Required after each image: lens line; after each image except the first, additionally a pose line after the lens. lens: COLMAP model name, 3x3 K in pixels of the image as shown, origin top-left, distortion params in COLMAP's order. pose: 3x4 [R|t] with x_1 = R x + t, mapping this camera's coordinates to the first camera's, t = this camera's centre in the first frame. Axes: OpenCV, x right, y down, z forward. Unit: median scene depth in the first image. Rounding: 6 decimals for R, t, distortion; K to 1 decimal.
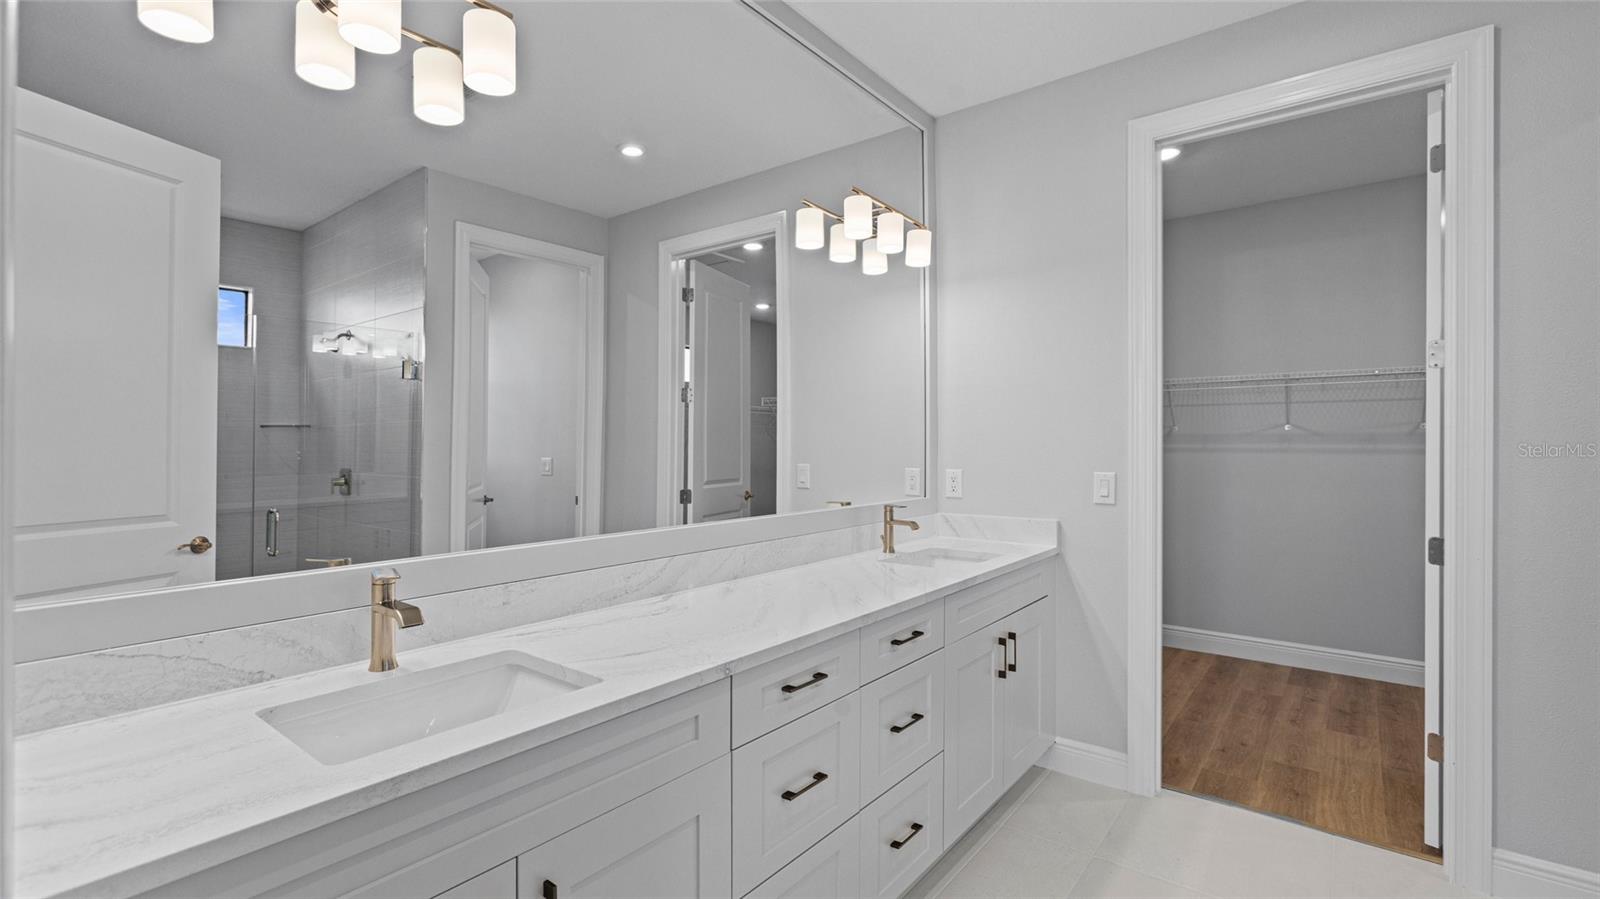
lens RADIAL K [[718.1, 0, 799.7], [0, 718.1, 453.7], [0, 0, 1]] dist [0.003289, 0.000248]
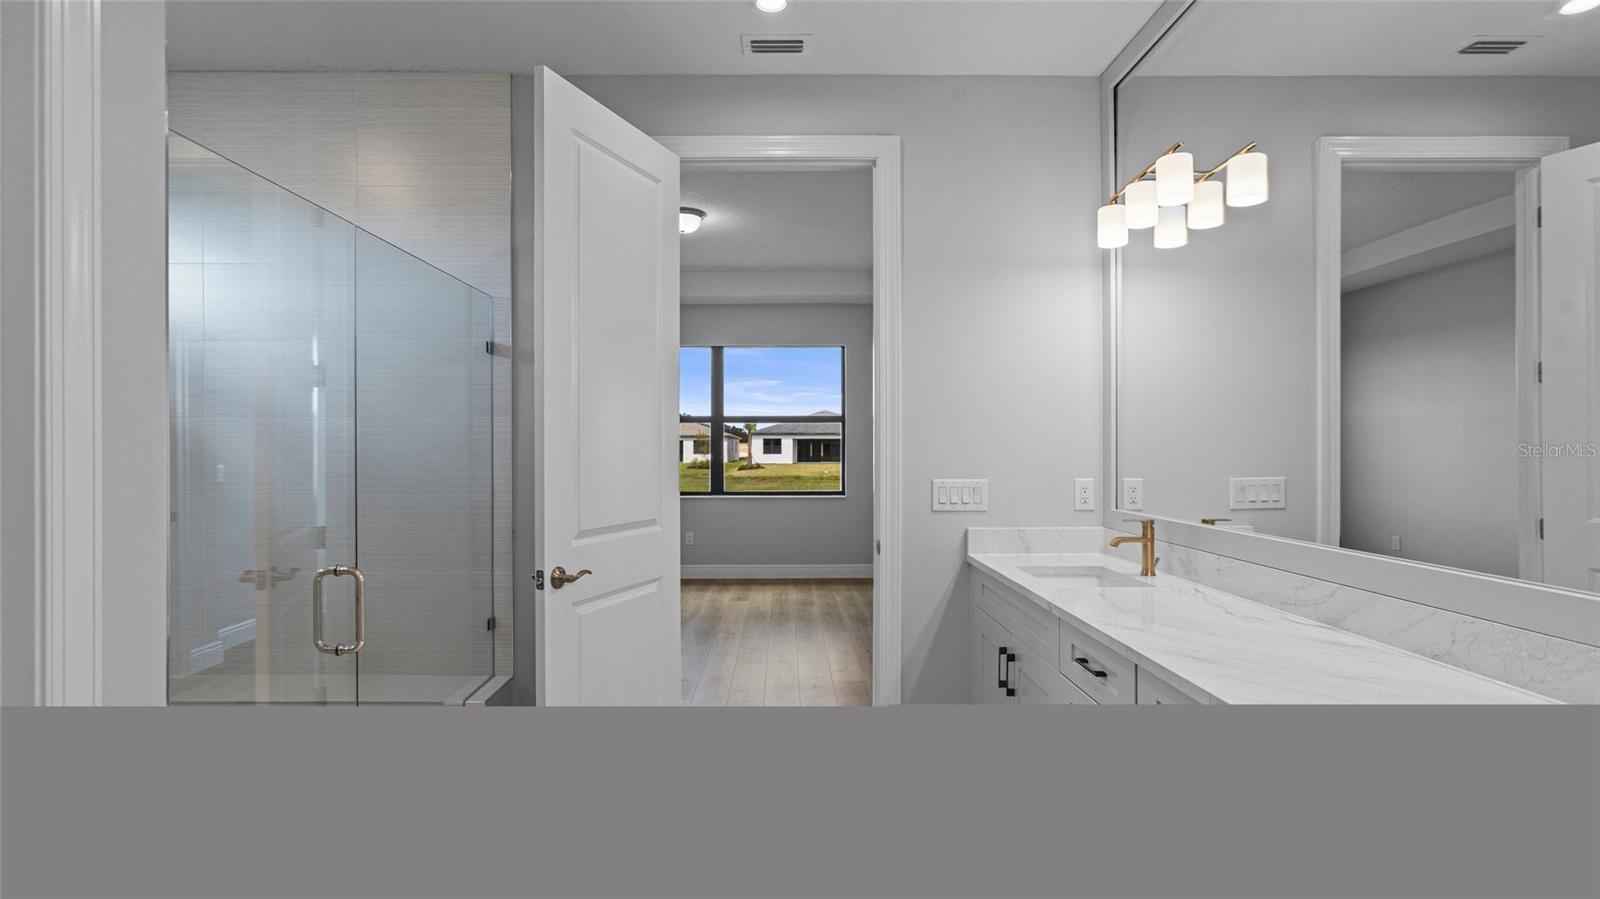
lens RADIAL K [[837.7, 0, 800.0], [0, 837.7, 449.5], [0, 0, 1]] dist [0.000009, 0.000007]
pose [[-0.778090, 0.000364, -0.628152, 0.956162], [-0.007605, 0.999921, 0.009999, -0.019547], [0.628106, 0.012557, -0.778026, 1.415920]]
